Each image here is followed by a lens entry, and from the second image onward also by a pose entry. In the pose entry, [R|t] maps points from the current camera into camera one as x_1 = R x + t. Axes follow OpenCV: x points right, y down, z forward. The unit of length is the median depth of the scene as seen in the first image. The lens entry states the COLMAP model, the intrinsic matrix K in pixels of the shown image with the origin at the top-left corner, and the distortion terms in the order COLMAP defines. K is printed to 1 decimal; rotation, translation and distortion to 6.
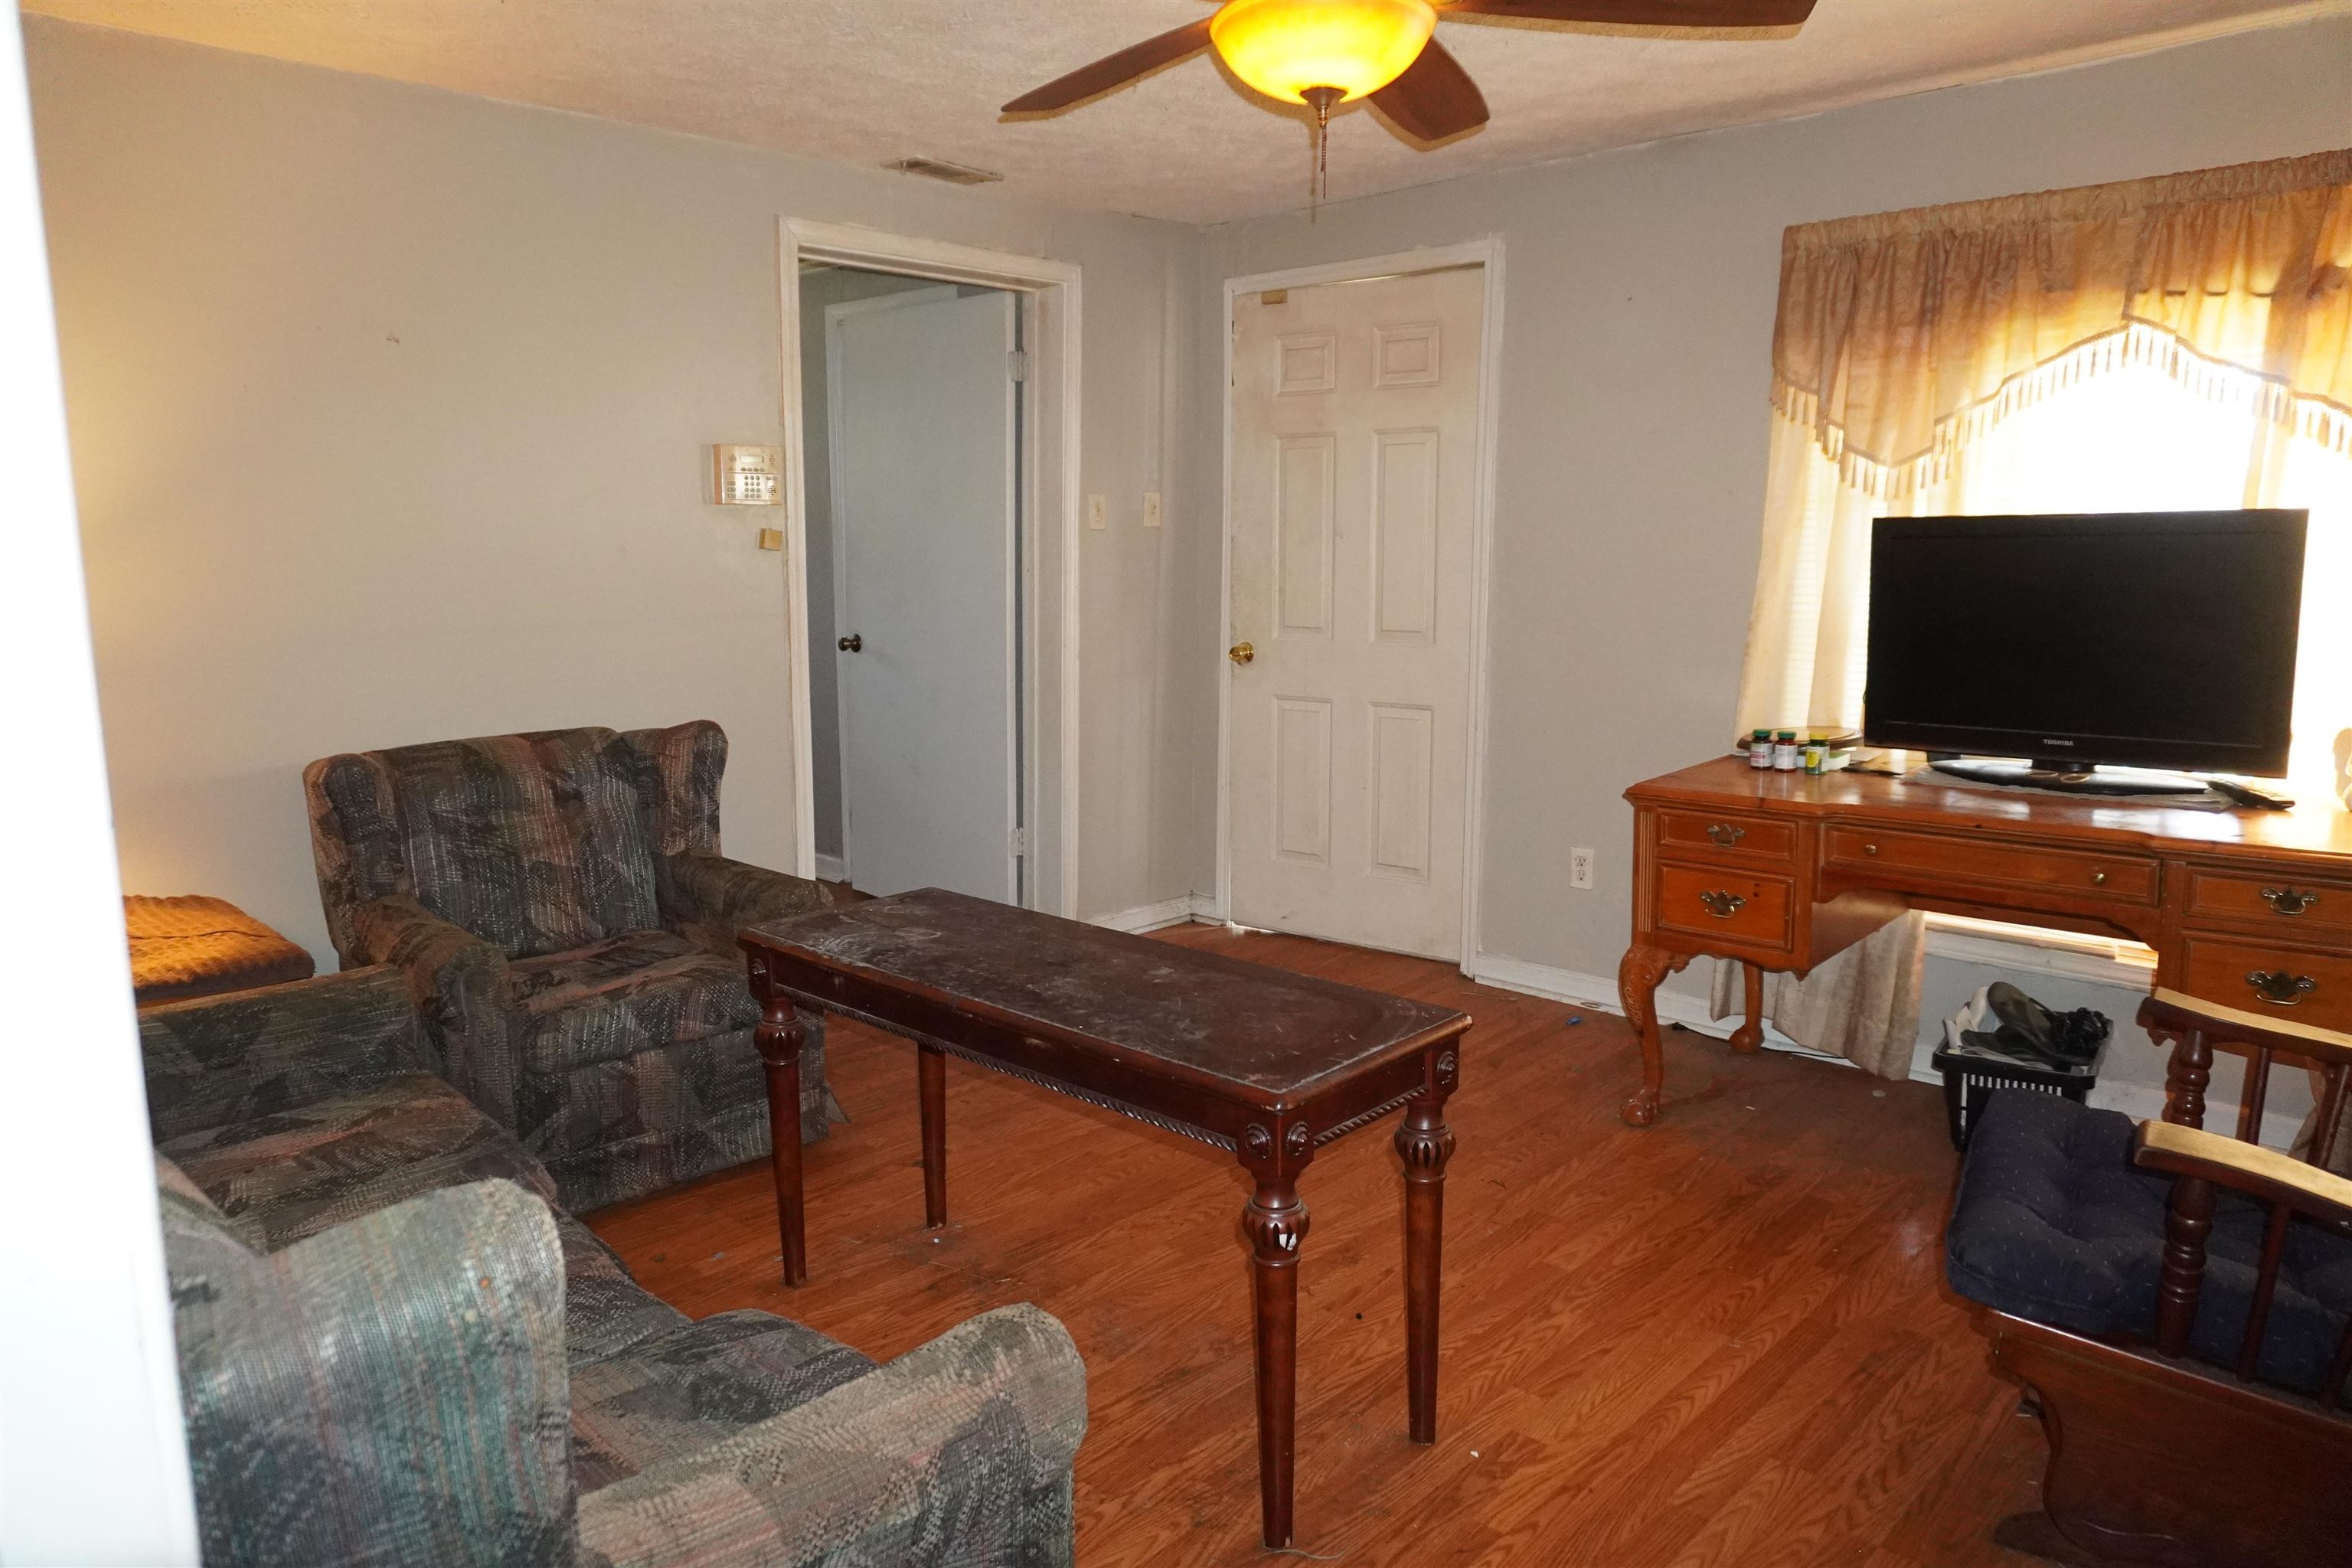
lens RADIAL K [[1570.1, 0, 1154.3], [0, 1570.1, 795.6], [0, 0, 1]] dist [-0.050949, 0.037078]
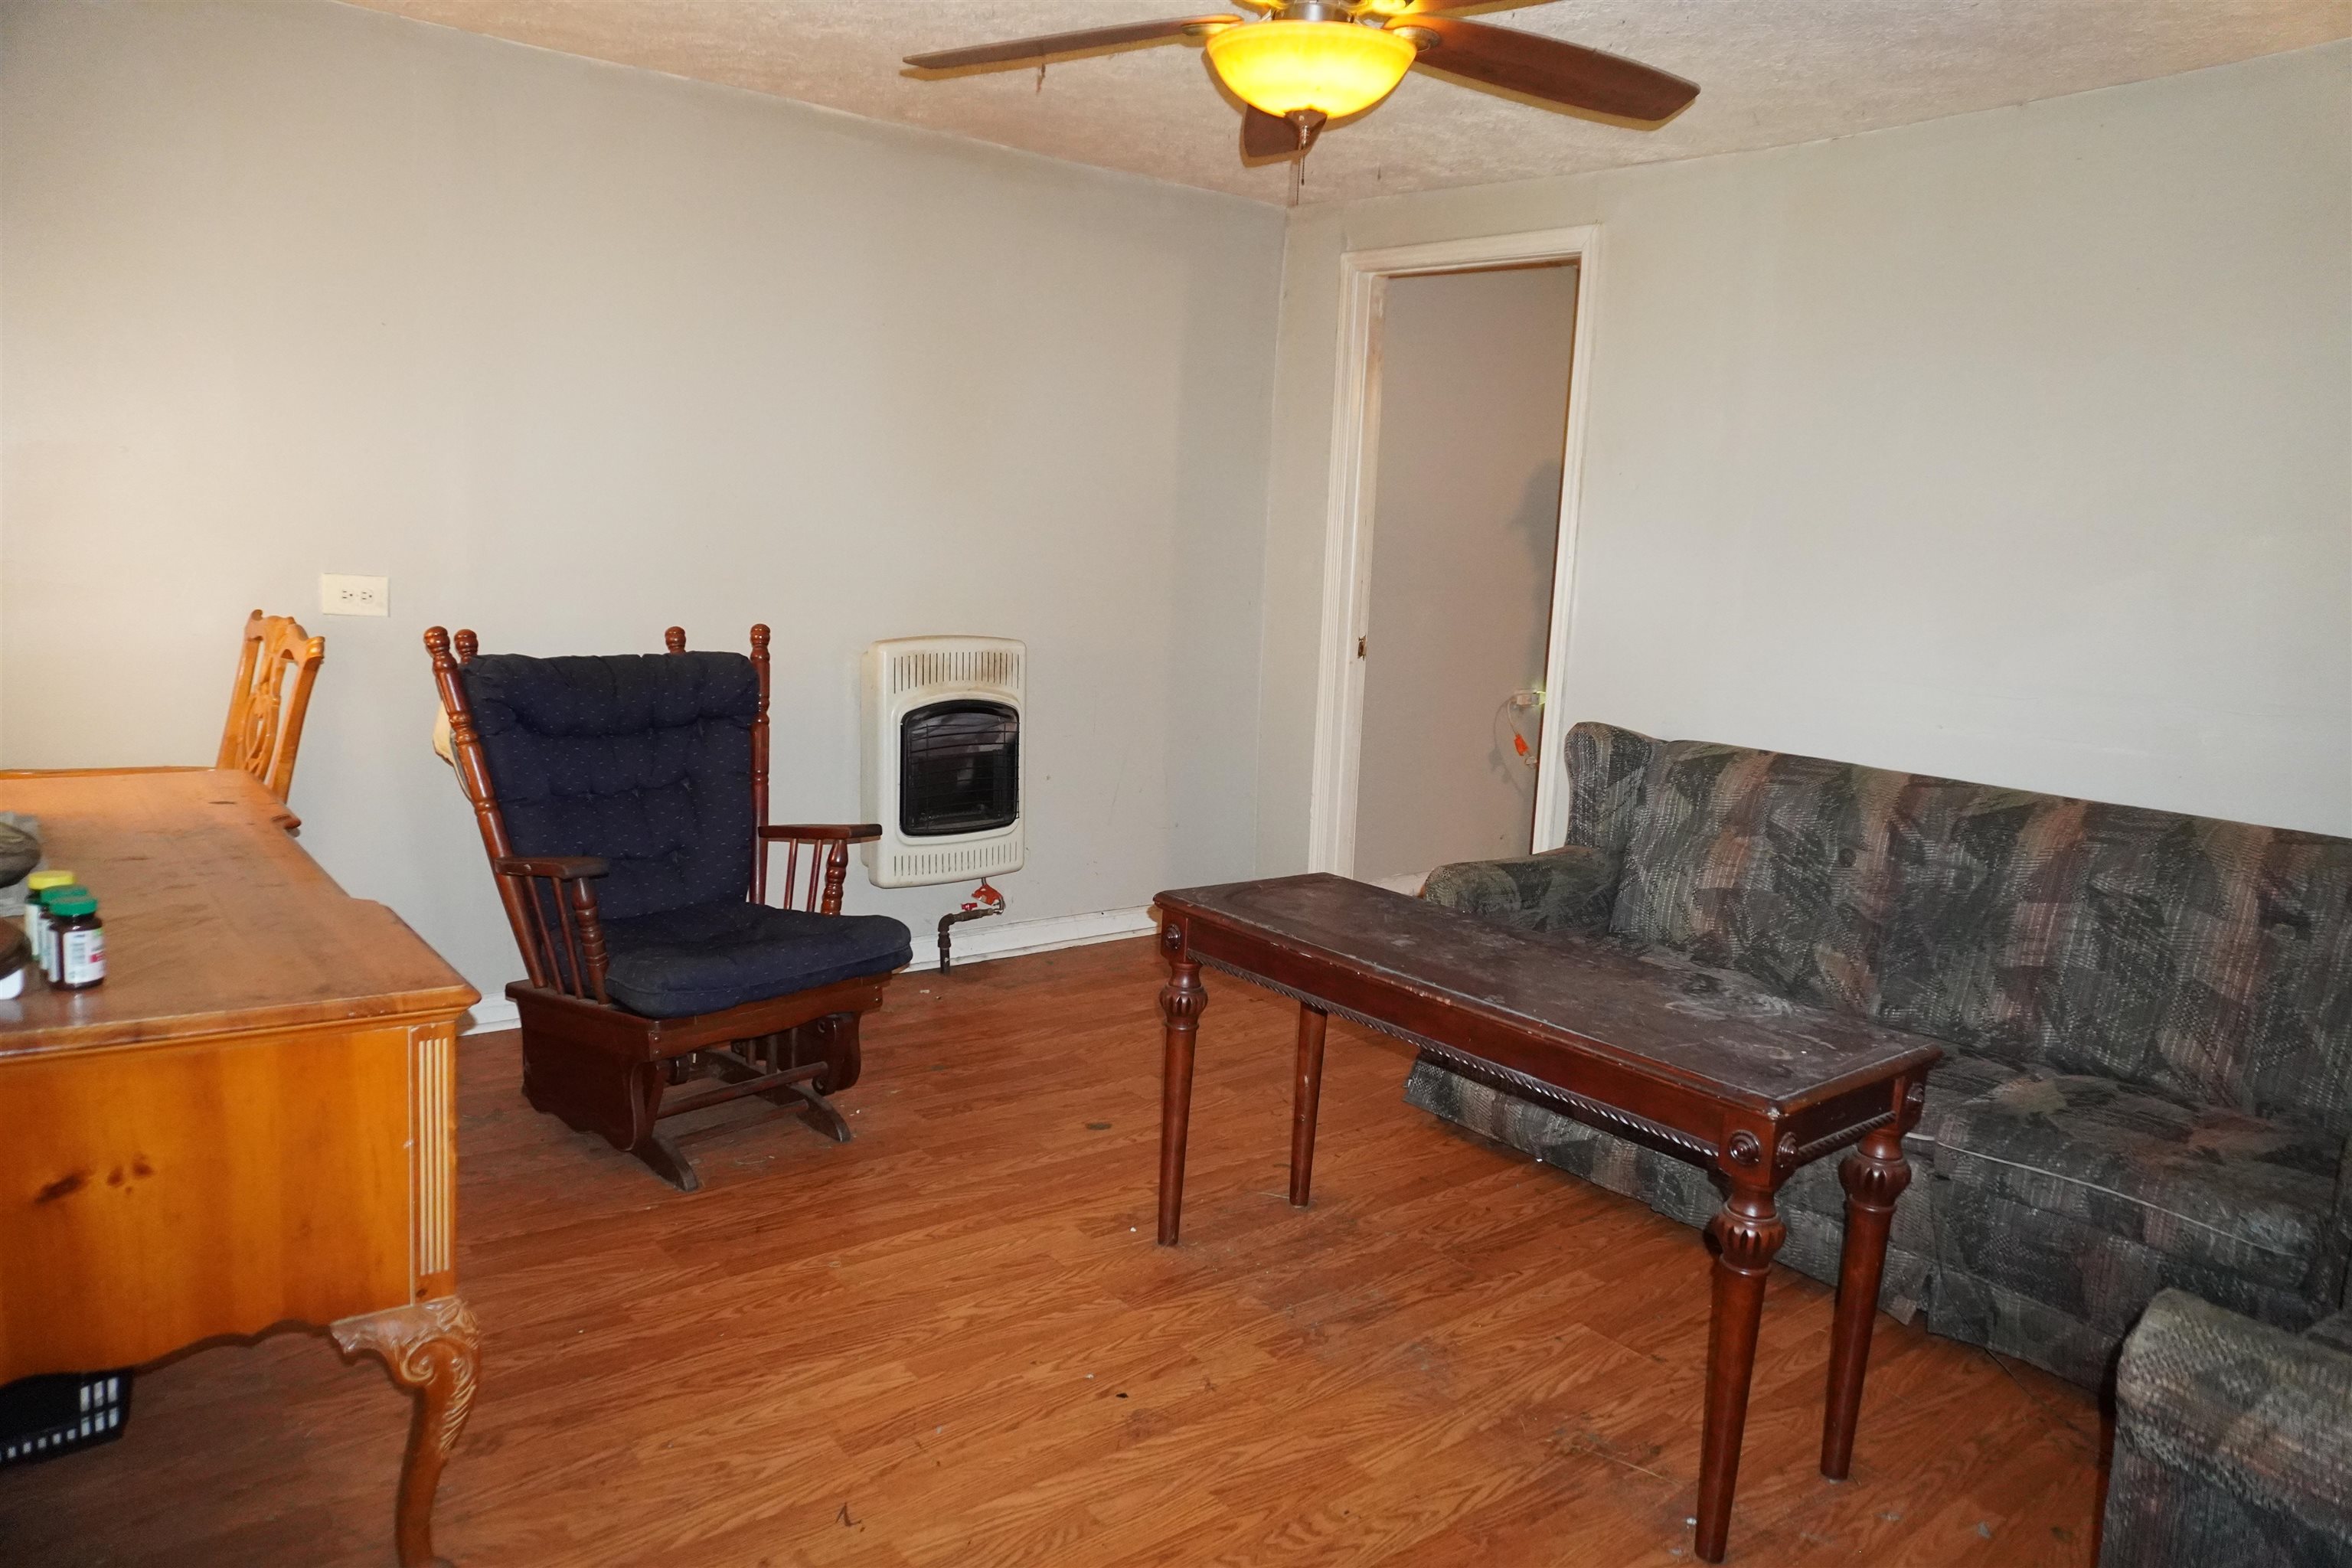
lens RADIAL K [[1570.1, 0, 1154.3], [0, 1570.1, 795.6], [0, 0, 1]] dist [-0.050949, 0.037078]
pose [[-0.990086, -0.062632, 0.125726, 0.044224], [-0.019085, 0.946766, 0.321355, -0.306669], [-0.139160, 0.315770, -0.938575, 1.925583]]
